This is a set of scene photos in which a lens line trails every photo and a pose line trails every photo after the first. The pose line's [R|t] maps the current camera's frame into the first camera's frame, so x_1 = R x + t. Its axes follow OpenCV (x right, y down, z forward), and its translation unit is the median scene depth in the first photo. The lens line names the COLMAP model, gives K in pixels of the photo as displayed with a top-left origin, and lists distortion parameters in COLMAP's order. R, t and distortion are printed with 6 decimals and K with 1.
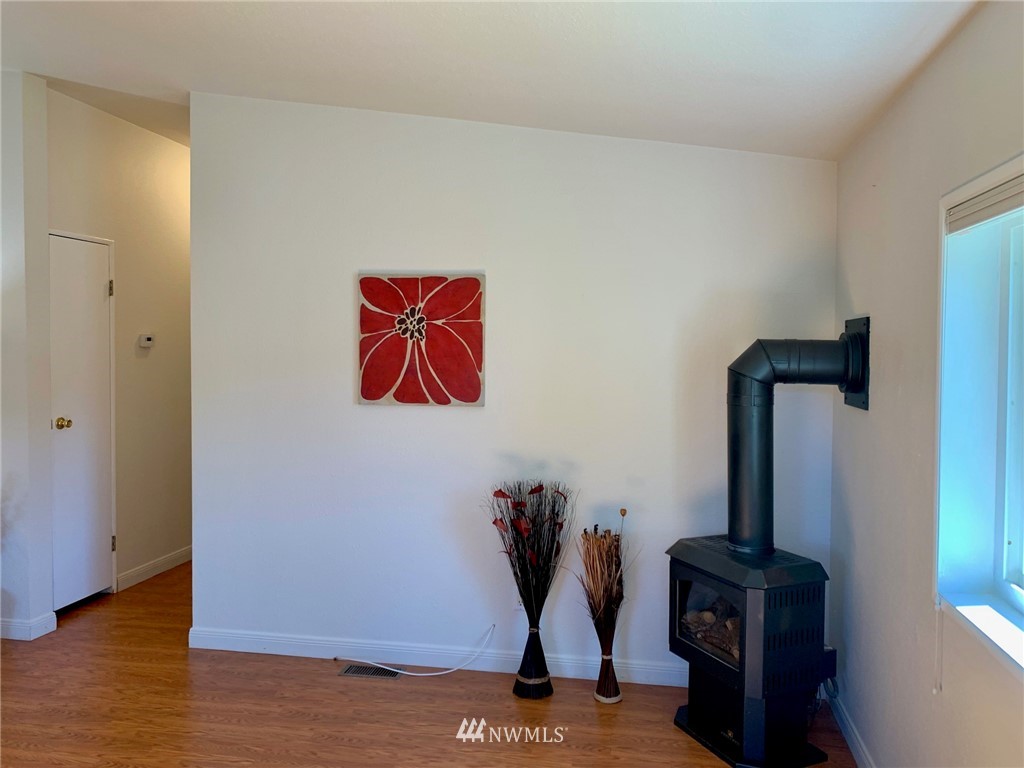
lens RADIAL K [[782.4, 0, 511.9], [0, 782.4, 376.2], [0, 0, 1]] dist [0.026752, -0.029978]
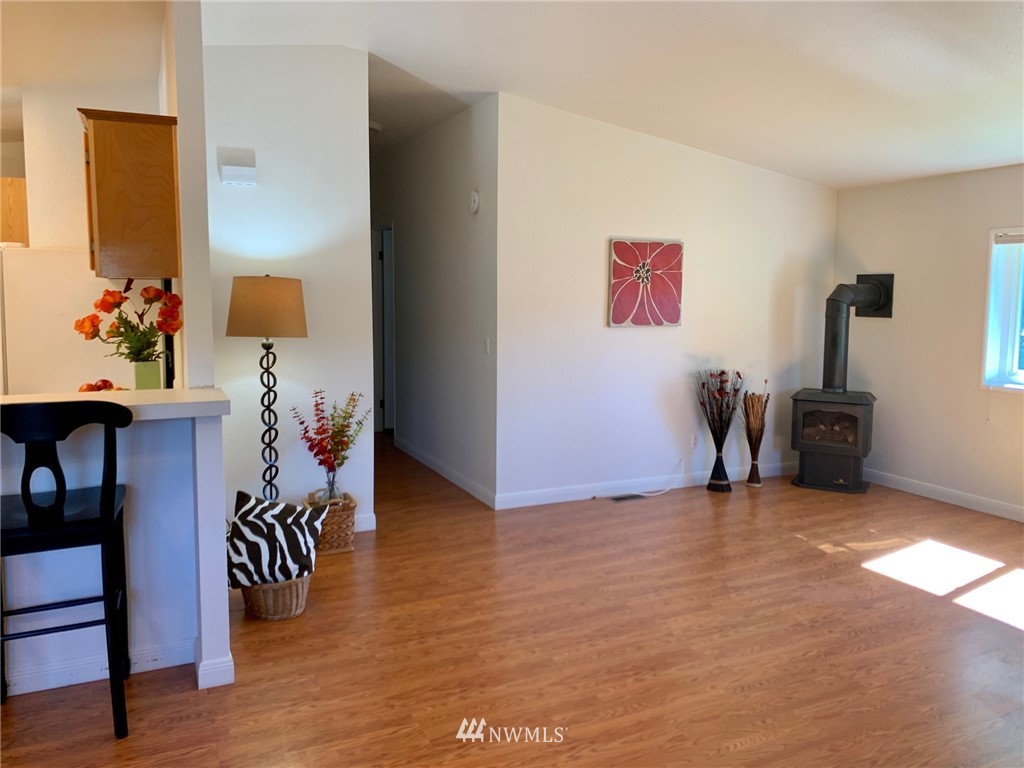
lens RADIAL K [[782.4, 0, 505.4], [0, 782.4, 386.9], [0, 0, 1]] dist [0.026752, -0.029978]
pose [[0.827519, -0.075875, 0.556287, -1.222379], [0.015145, 0.993482, 0.112977, -0.023325], [-0.561233, -0.085066, 0.823275, -0.125845]]
